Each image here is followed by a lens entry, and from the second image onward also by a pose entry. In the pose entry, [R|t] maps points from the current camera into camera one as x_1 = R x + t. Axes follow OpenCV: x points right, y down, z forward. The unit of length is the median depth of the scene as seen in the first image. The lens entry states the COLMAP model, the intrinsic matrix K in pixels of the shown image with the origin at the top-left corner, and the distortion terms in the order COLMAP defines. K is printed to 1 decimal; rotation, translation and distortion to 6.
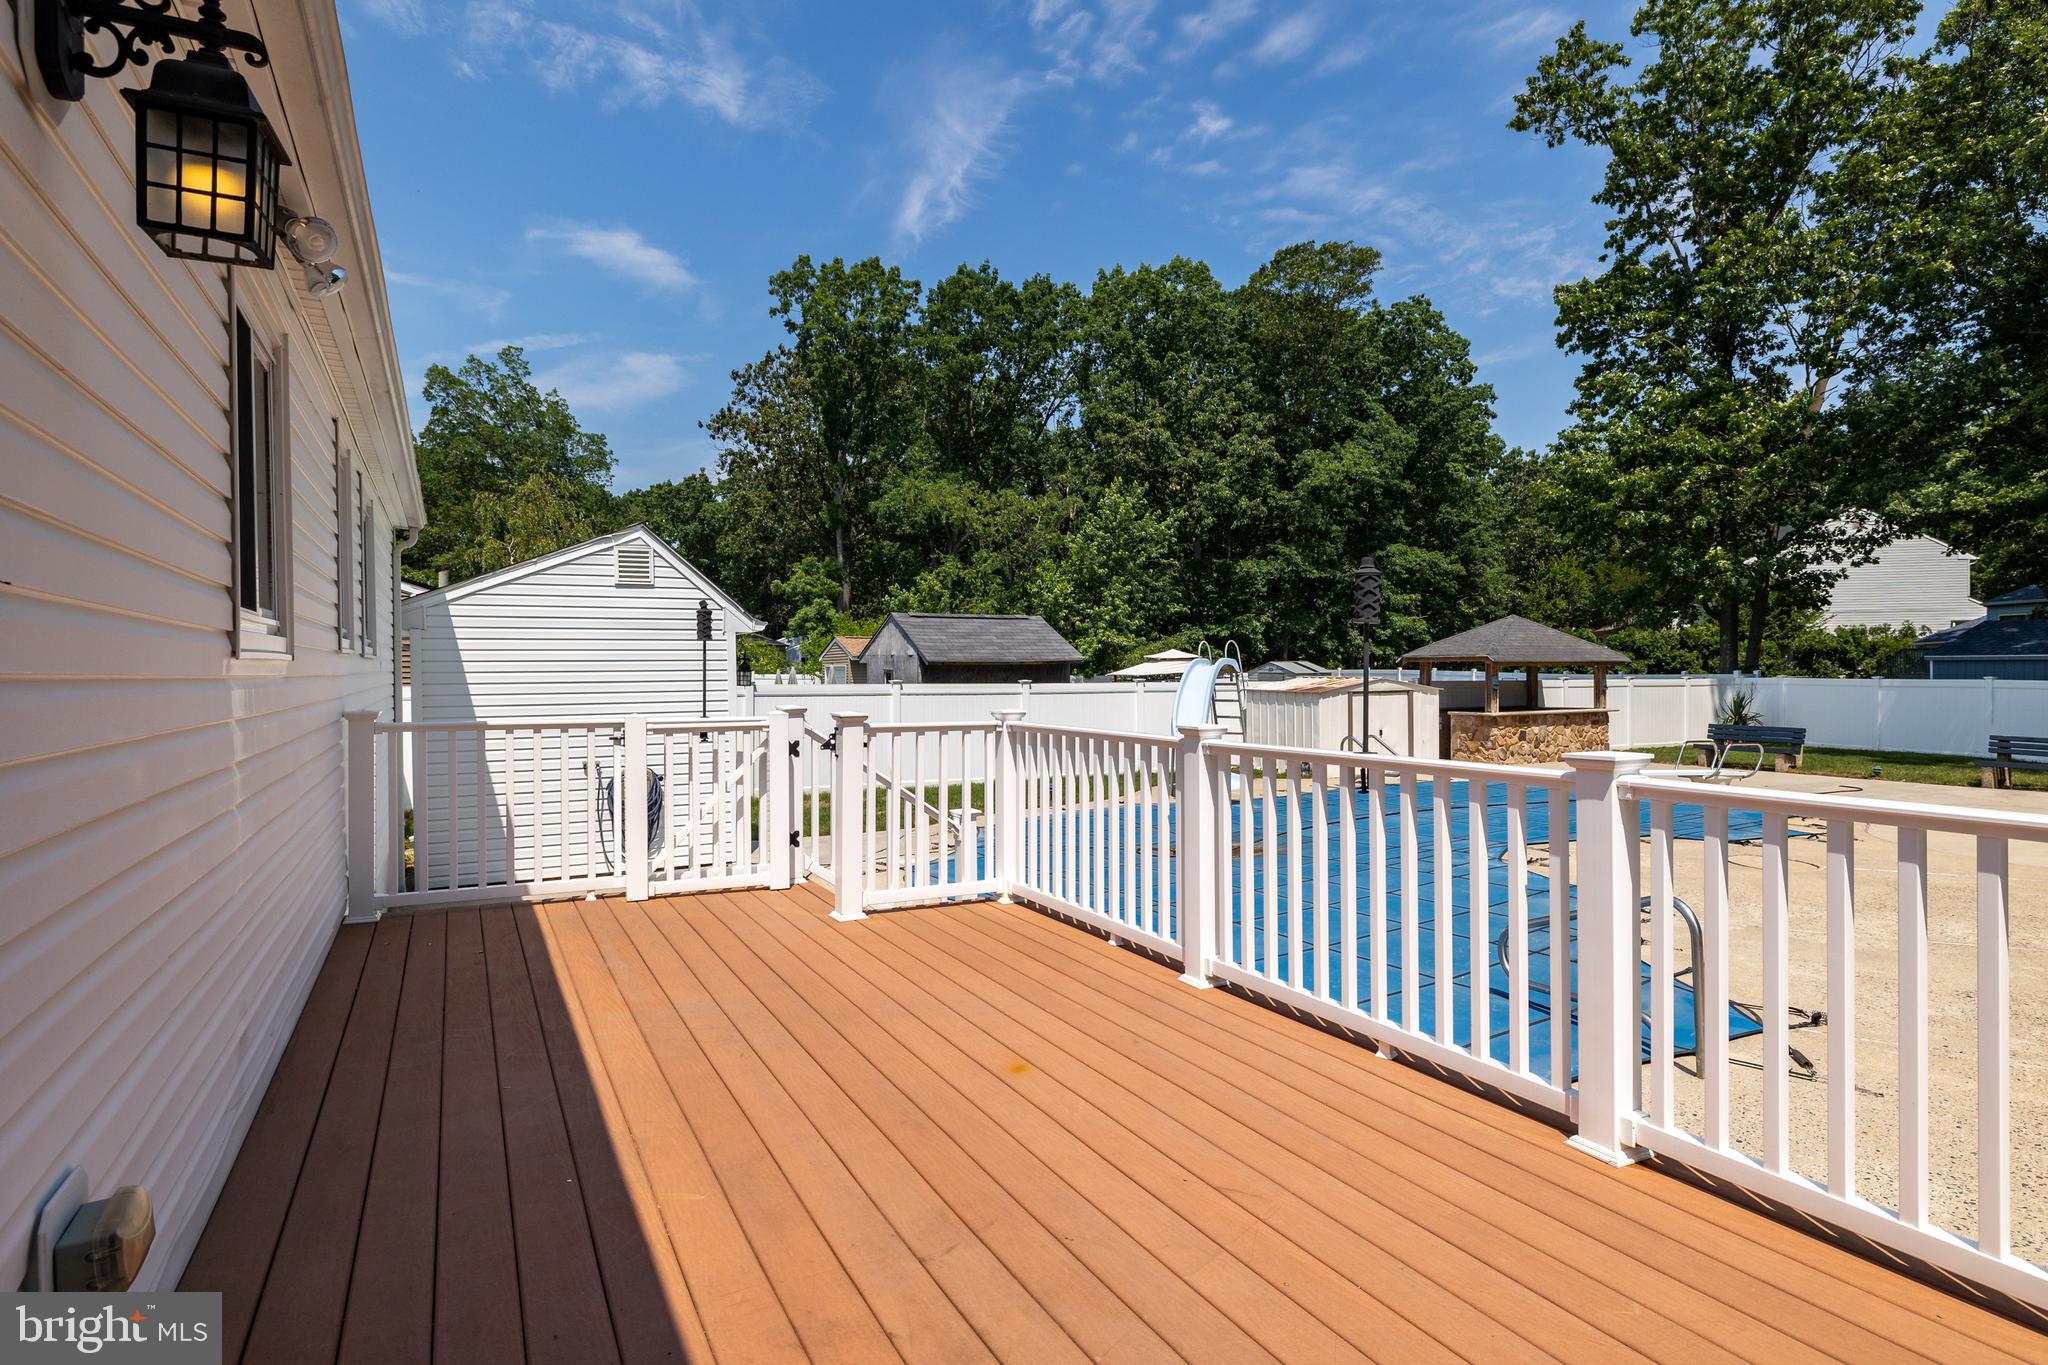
lens RADIAL K [[1117.0, 0, 1005.8], [0, 1117.0, 678.9], [0, 0, 1]] dist [-0.007353, 0.003381]
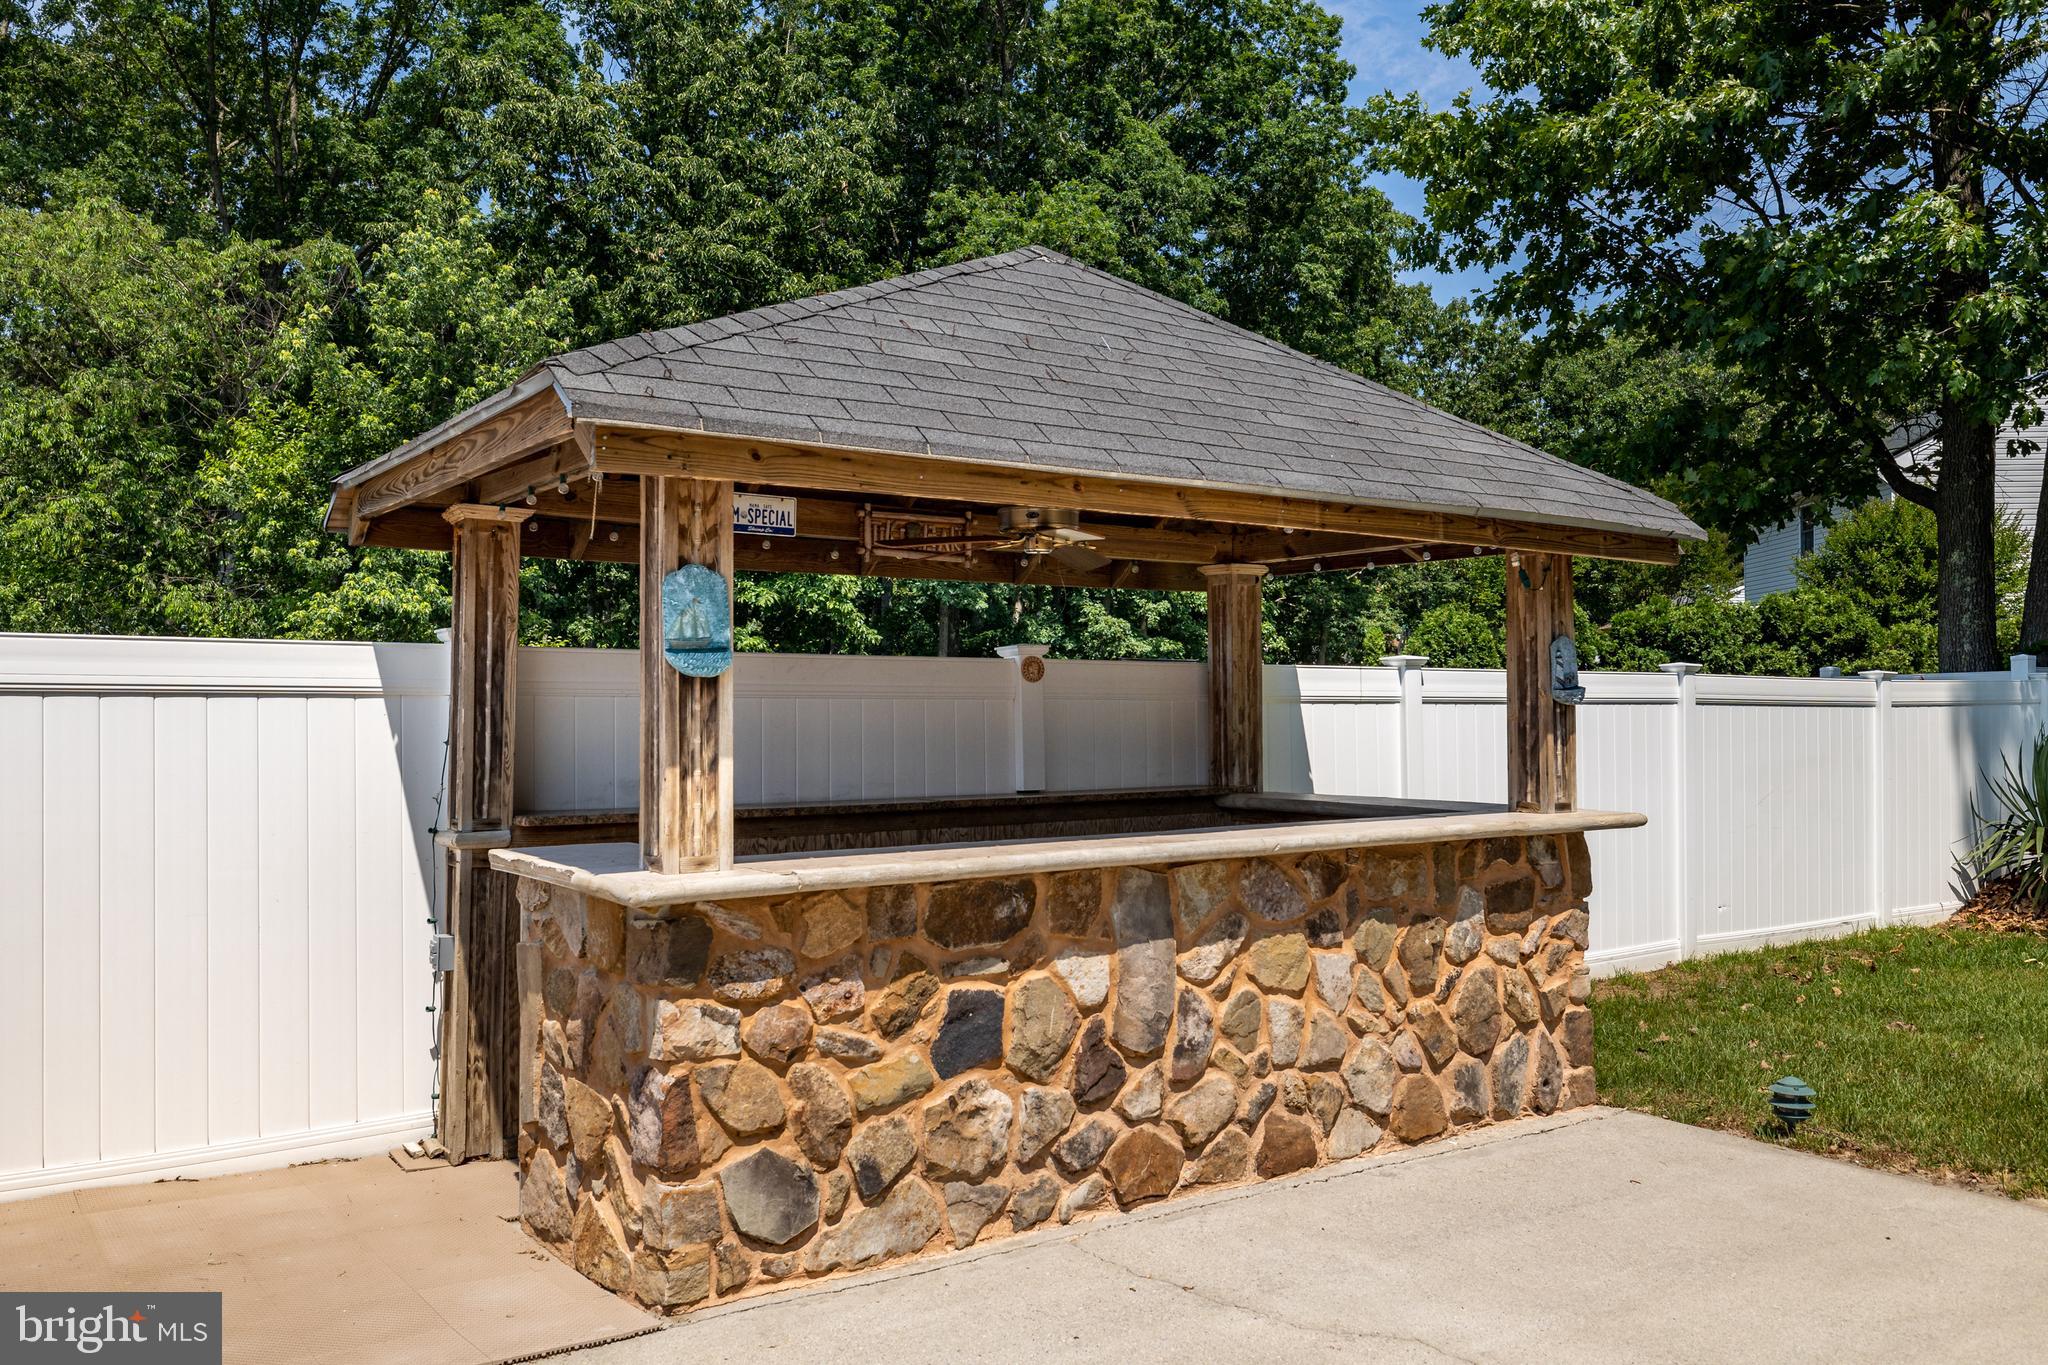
lens RADIAL K [[1683.8, 0, 1003.6], [0, 1683.8, 670.5], [0, 0, 1]] dist [-0.006864, -0.002408]
pose [[0.989607, 0.007692, 0.143590, 0.214005], [-0.003276, 0.999515, -0.030967, 0.006714], [-0.143758, 0.030175, 0.989153, 0.390279]]
